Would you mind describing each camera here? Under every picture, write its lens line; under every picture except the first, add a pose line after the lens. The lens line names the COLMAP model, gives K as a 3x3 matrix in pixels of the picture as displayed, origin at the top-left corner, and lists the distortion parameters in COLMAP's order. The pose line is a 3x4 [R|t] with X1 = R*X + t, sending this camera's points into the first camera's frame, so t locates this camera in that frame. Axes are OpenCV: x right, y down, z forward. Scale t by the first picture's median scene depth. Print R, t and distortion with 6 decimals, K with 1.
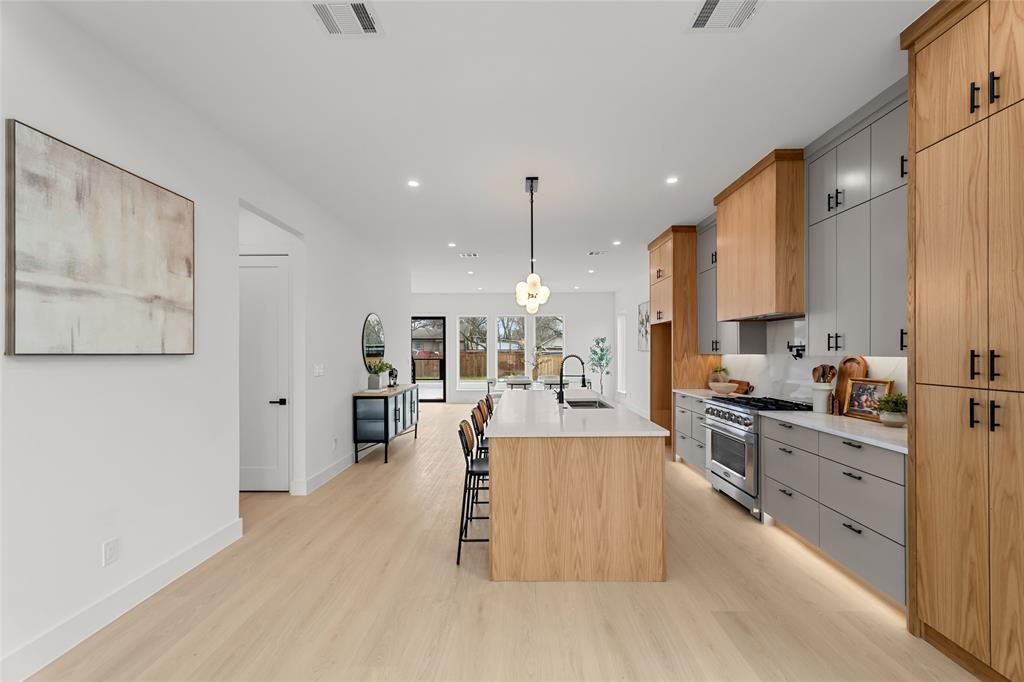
lens RADIAL K [[438.4, 0, 518.7], [0, 438.4, 352.9], [0, 0, 1]] dist [-0.000371, 0.000338]
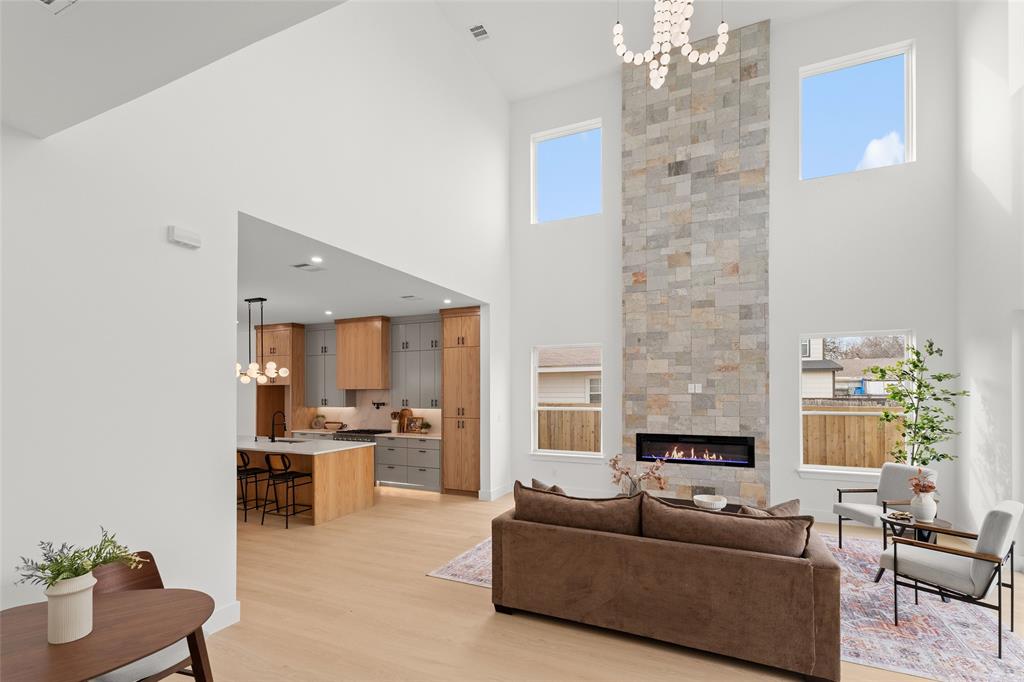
lens RADIAL K [[437.7, 0, 513.6], [0, 437.7, 391.8], [0, 0, 1]] dist [0.000035, 0.000062]
pose [[0.395186, 0.004730, 0.918589, -1.072593], [0.002137, 0.999979, -0.006068, -0.057570], [-0.918599, 0.004361, 0.395167, -0.441365]]
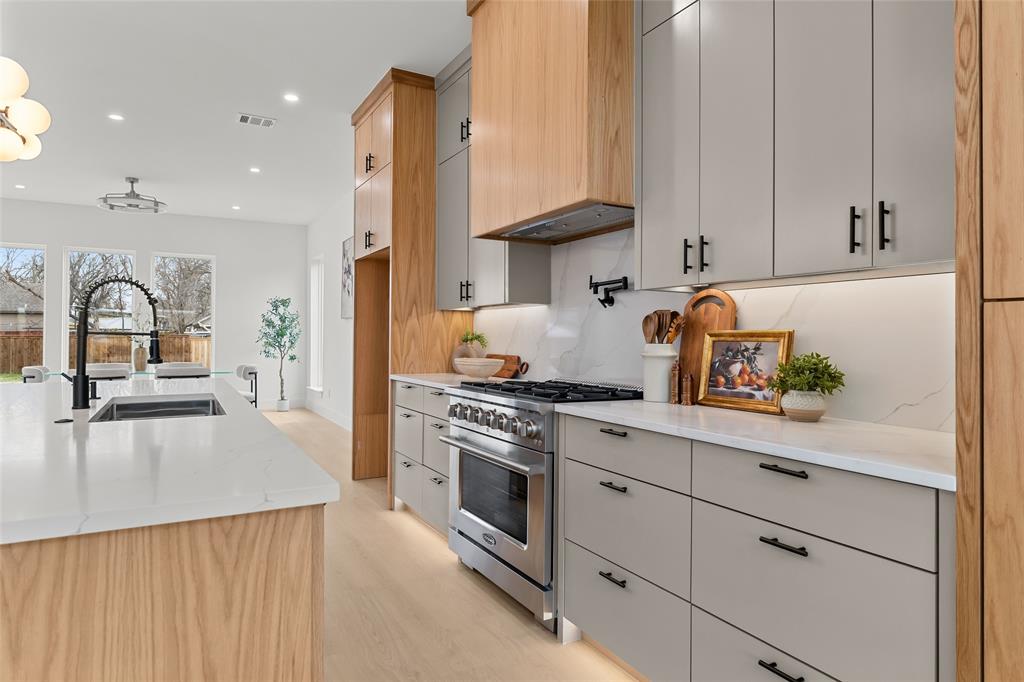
lens RADIAL K [[606.0, 0, 514.7], [0, 606.0, 337.3], [0, 0, 1]] dist [-0.001640, -0.000392]
pose [[0.867996, 0.010386, 0.496463, 0.171392], [-0.008504, 0.999946, -0.006051, 0.060185], [-0.496498, 0.001030, 0.868037, 0.421792]]
